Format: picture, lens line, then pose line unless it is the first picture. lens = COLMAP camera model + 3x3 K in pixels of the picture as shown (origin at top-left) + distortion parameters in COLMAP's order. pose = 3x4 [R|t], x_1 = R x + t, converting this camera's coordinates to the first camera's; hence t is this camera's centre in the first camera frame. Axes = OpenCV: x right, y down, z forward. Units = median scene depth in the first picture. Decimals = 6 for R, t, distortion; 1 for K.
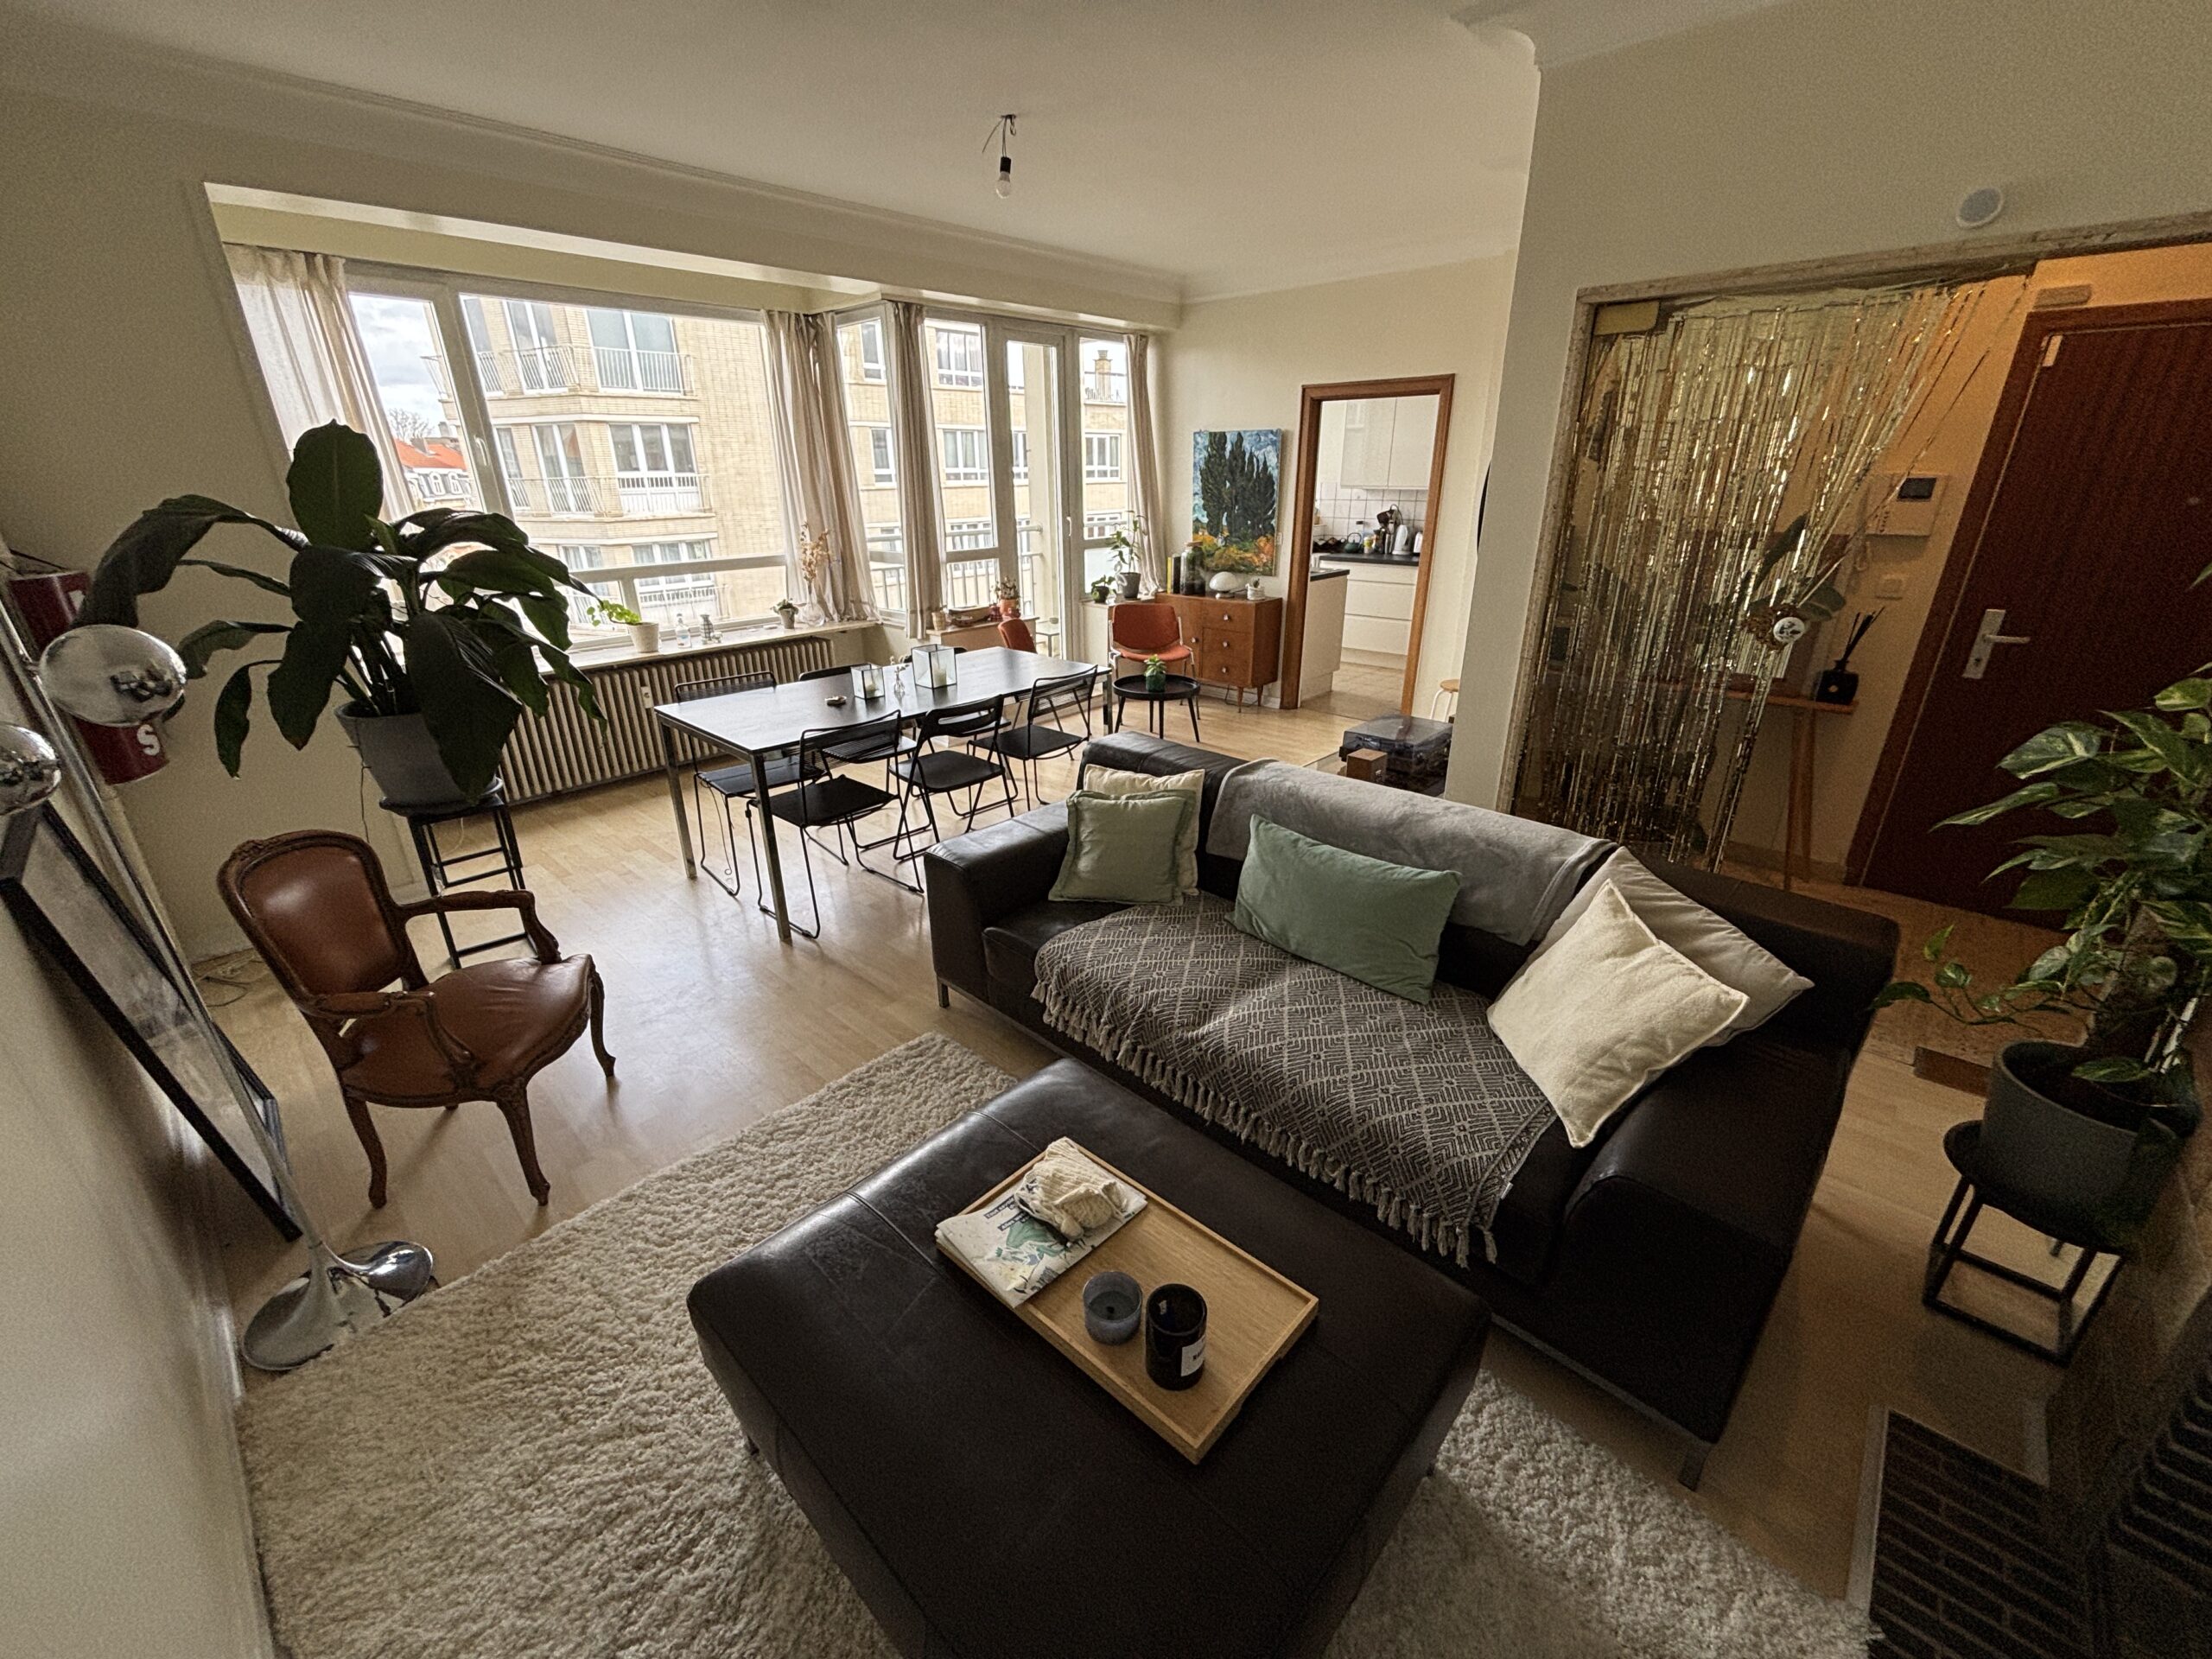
lens RADIAL K [[894.7, 0, 1106.8], [0, 894.7, 832.1], [0, 0, 1]] dist [0.000102, 0.000023]
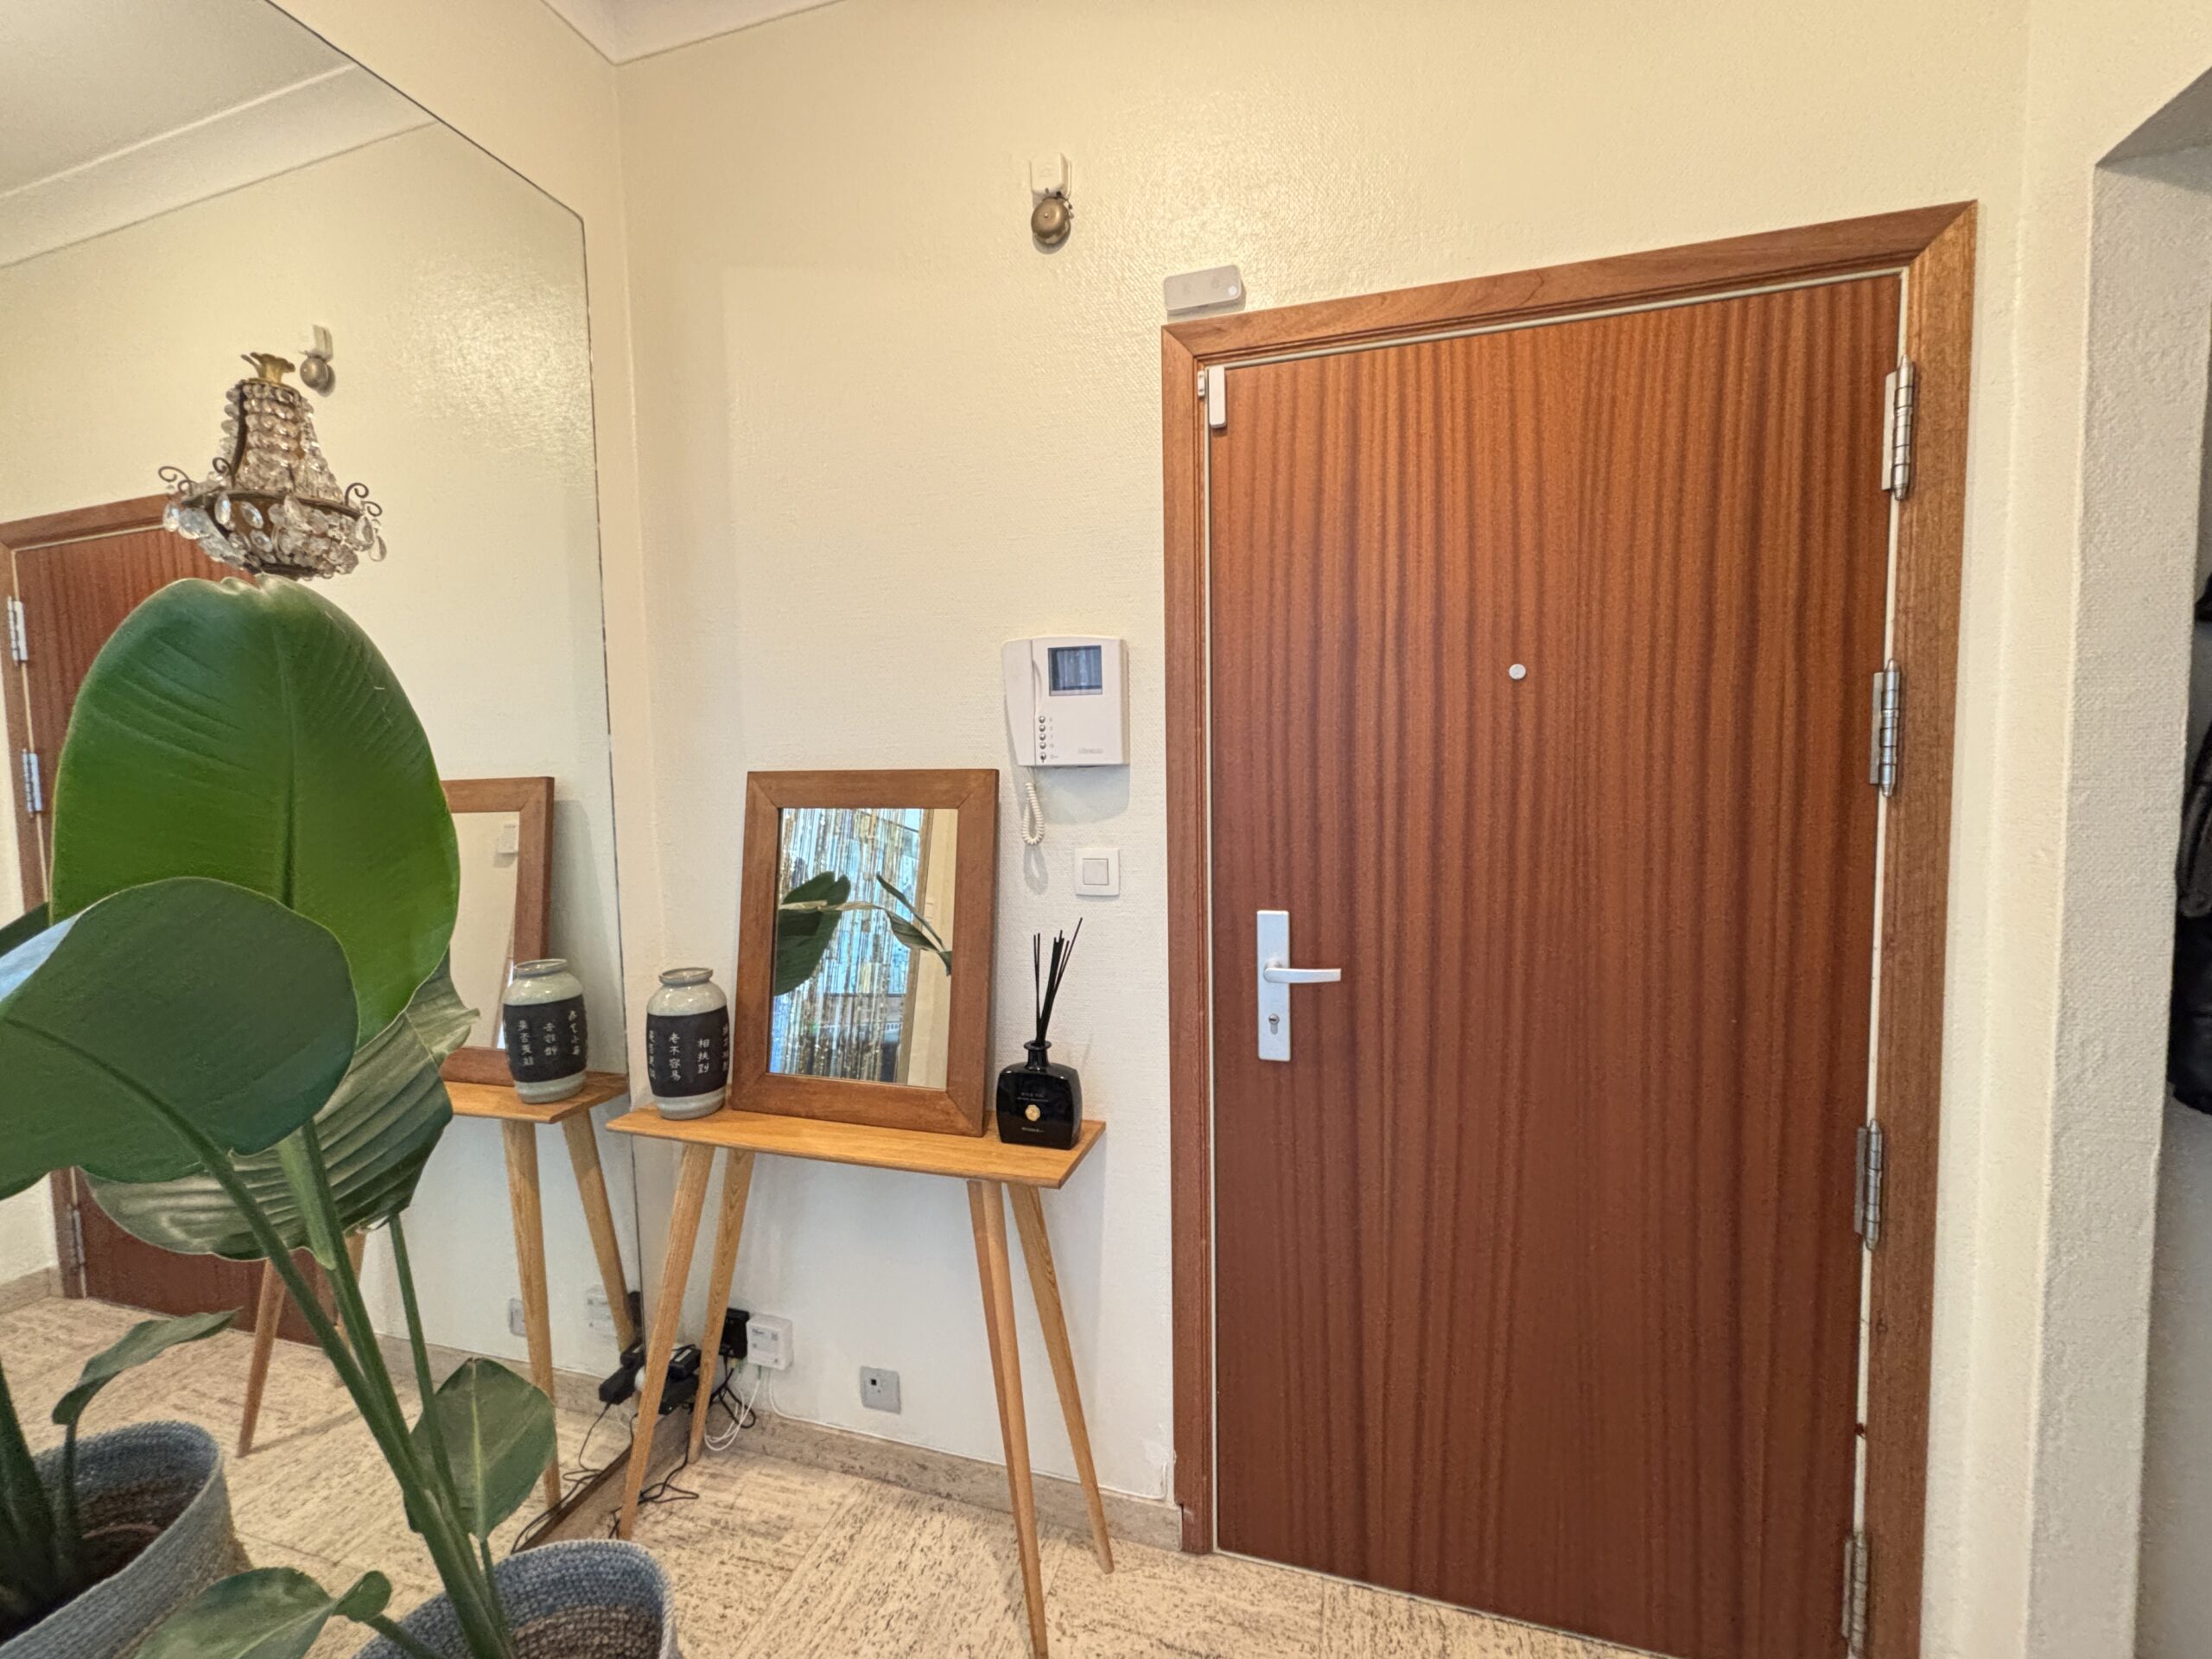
lens RADIAL K [[894.7, 0, 1105.0], [0, 894.7, 833.6], [0, 0, 1]] dist [0.000102, 0.000023]
pose [[0.901203, -0.027550, 0.432520, 0.711626], [0.163087, 0.946181, -0.279543, -0.171059], [-0.401541, 0.322463, 0.857194, 0.621108]]
